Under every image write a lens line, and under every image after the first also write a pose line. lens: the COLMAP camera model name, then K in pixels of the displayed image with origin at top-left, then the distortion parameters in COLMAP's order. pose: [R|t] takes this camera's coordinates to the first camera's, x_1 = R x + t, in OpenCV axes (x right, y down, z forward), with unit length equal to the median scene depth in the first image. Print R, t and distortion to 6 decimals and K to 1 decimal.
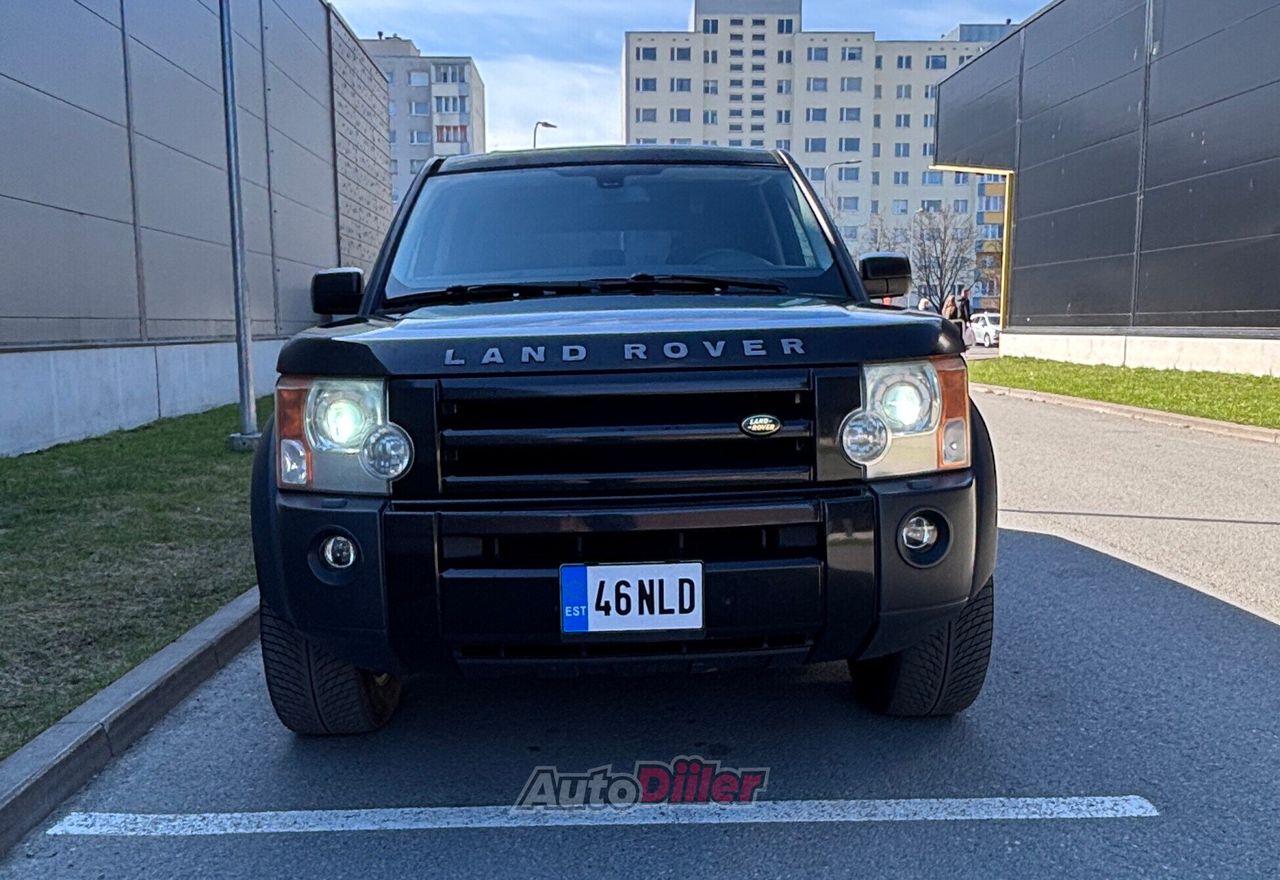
lens RADIAL K [[1150.5, 0, 639.0], [0, 1150.5, 476.4], [0, 0, 1]] dist [0.006906, -0.013555]
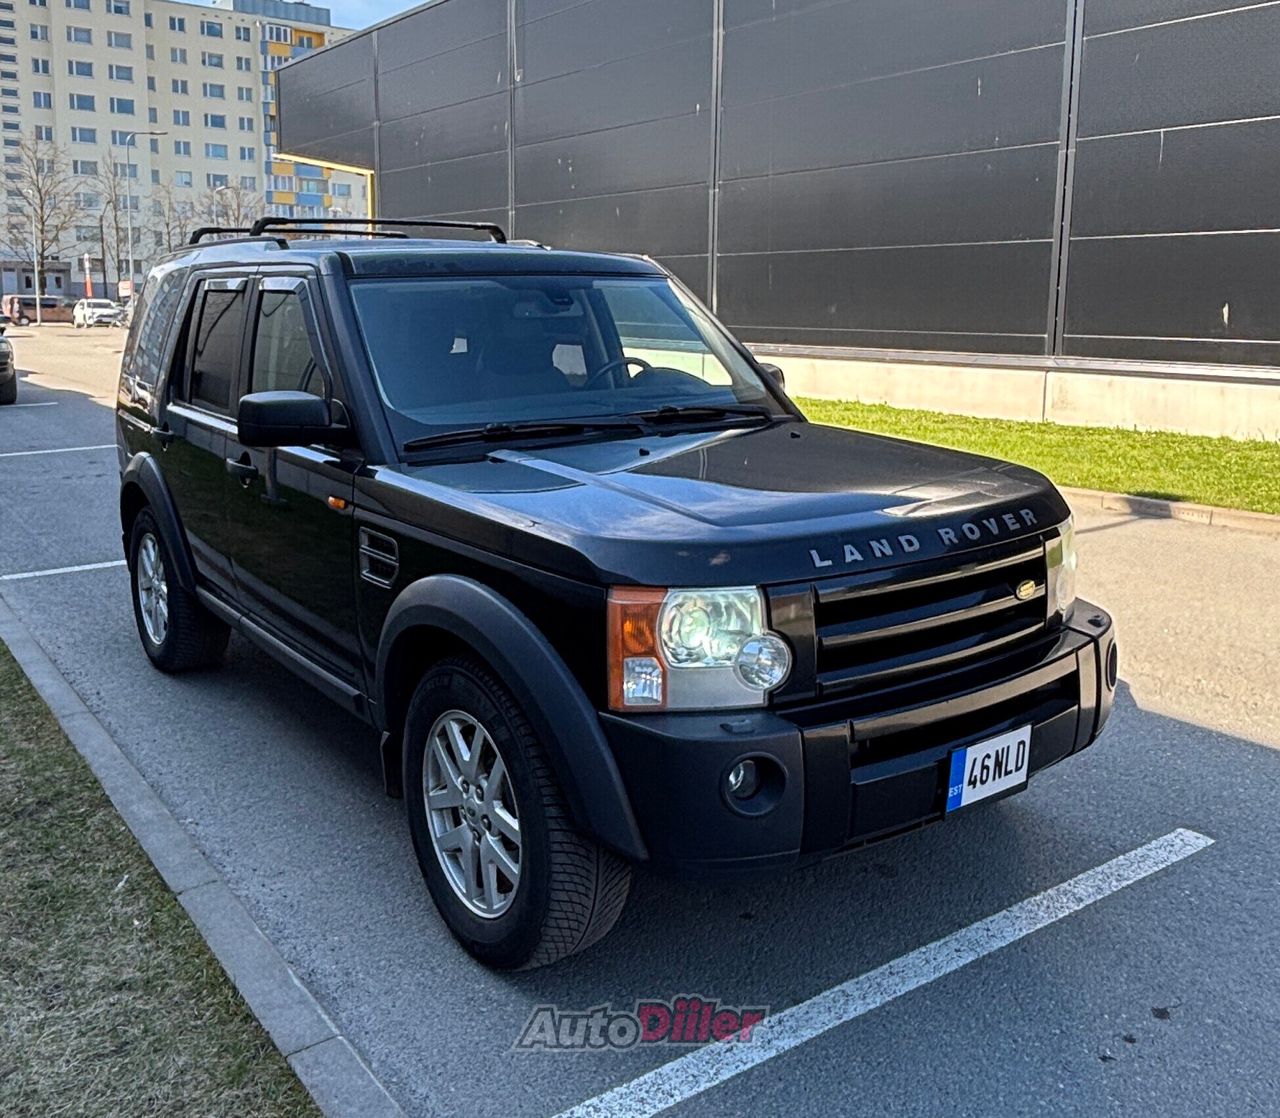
lens RADIAL K [[1147.9, 0, 608.6], [0, 1147.9, 481.1], [0, 0, 1]] dist [0.092191, -0.155609]
pose [[0.829955, -0.070001, 0.553421, -0.830282], [0.055508, 0.997535, 0.042931, -0.215690], [-0.555061, -0.004911, 0.831795, 0.264957]]
